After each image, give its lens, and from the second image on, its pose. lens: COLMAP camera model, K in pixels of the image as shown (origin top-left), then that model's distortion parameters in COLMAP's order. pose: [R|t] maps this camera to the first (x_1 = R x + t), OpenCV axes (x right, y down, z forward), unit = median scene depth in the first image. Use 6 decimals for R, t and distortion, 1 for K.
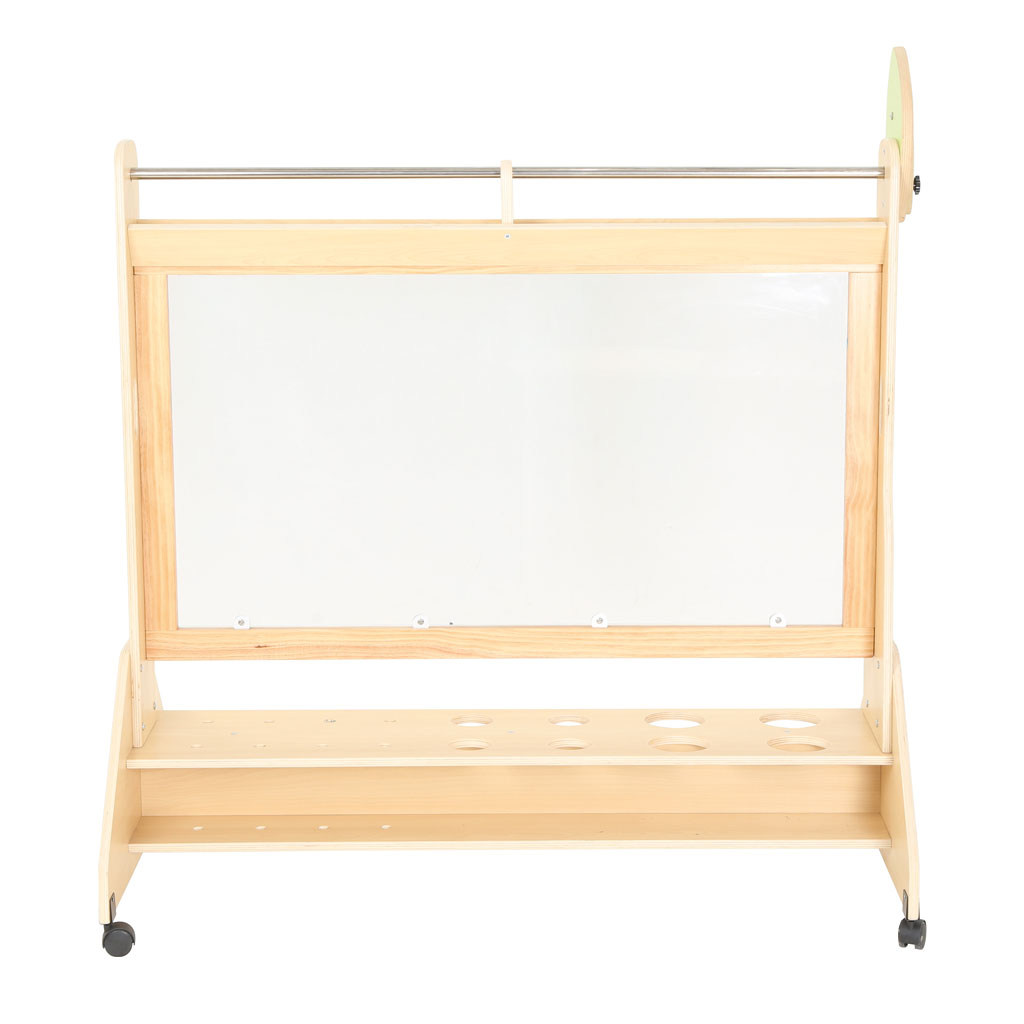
lens RADIAL K [[2096.1, 0, 511.3], [0, 2096.1, 506.9], [0, 0, 1]] dist [-0.073528, 0.000000]
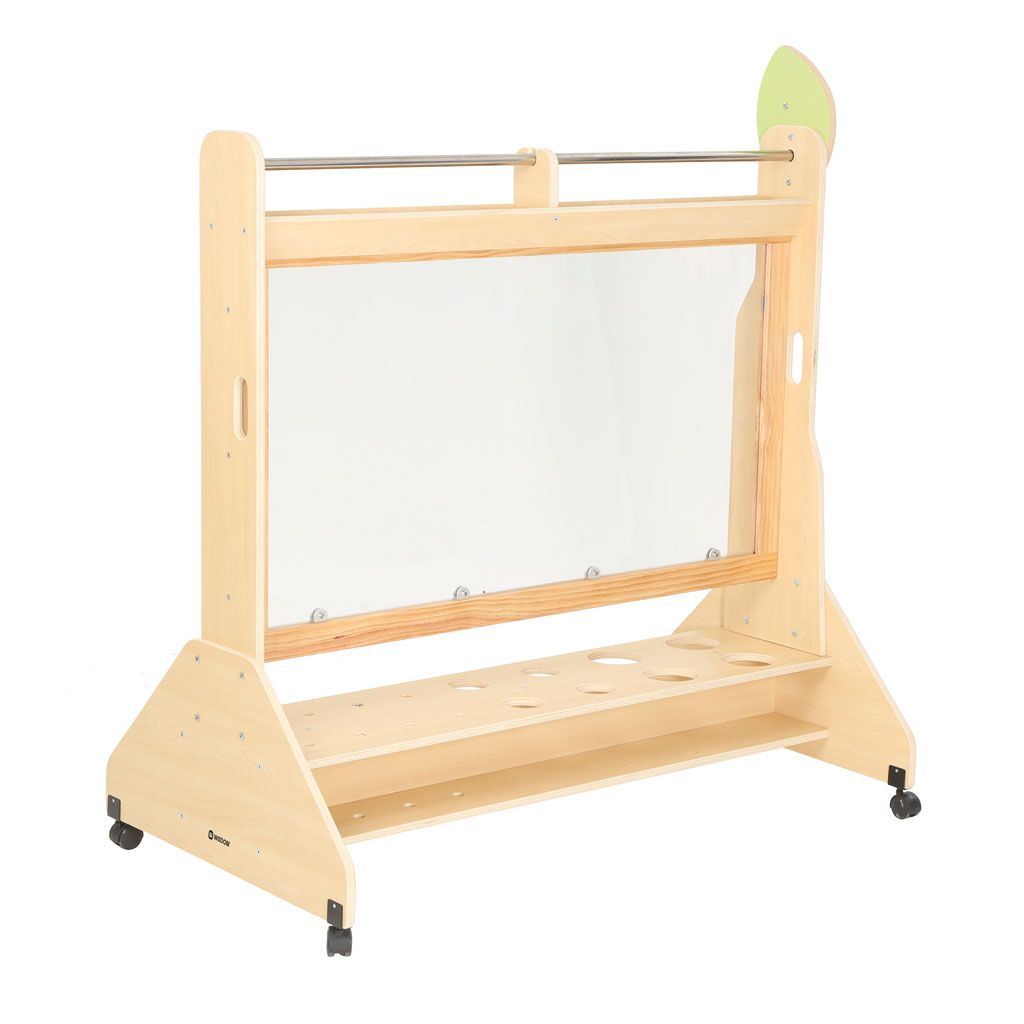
lens RADIAL K [[2495.1, 0, 512.6], [0, 2495.1, 502.6], [0, 0, 1]] dist [0.114932, 0.000000]
pose [[0.790903, -0.097203, 0.604173, -0.768182], [0.114749, 0.993348, 0.009603, 0.001032], [-0.601087, 0.061734, 0.796796, -0.003271]]
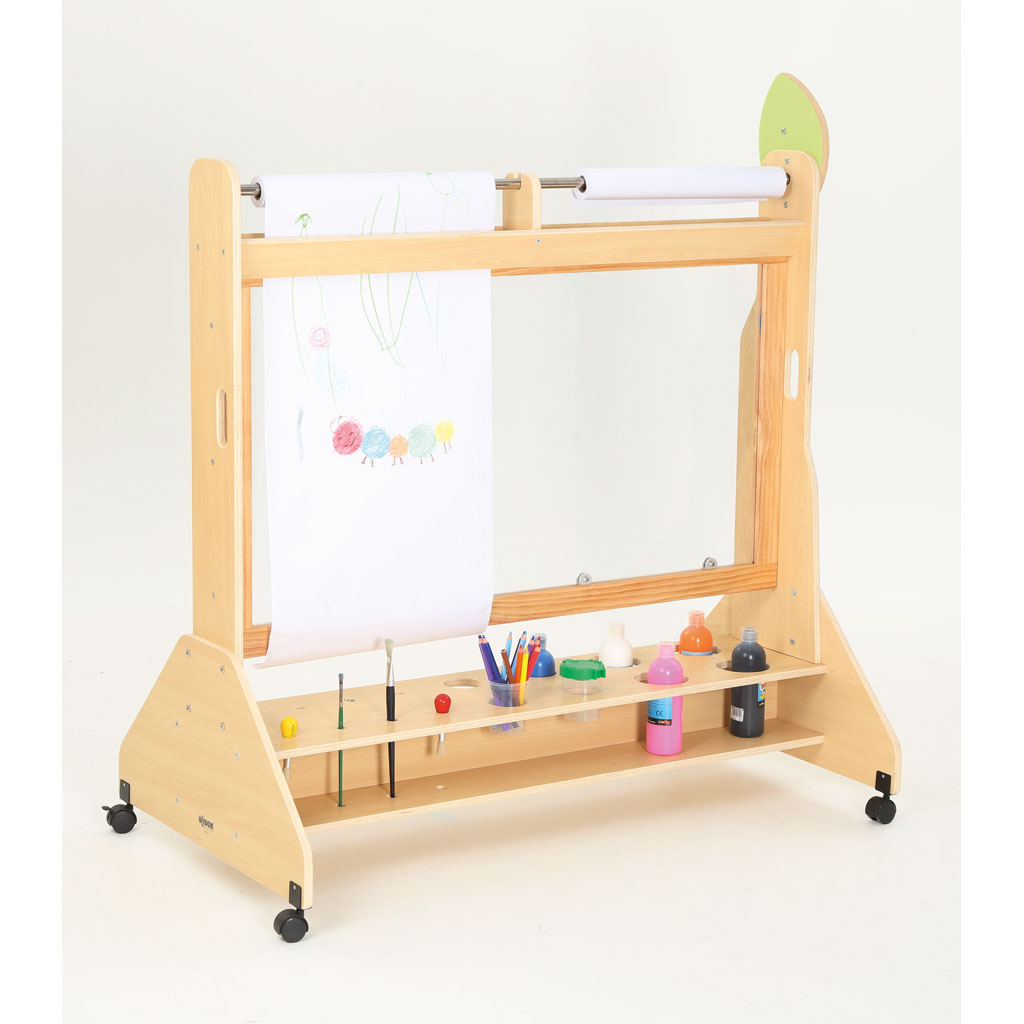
lens RADIAL K [[2495.1, 0, 503.4], [0, 2495.1, 512.6], [0, 0, 1]] dist [0.114932, 0.000000]
pose [[0.851917, -0.086246, 0.516527, -0.688615], [0.102220, 0.994759, -0.002497, 0.017456], [-0.513604, 0.054927, 0.856267, -0.130053]]
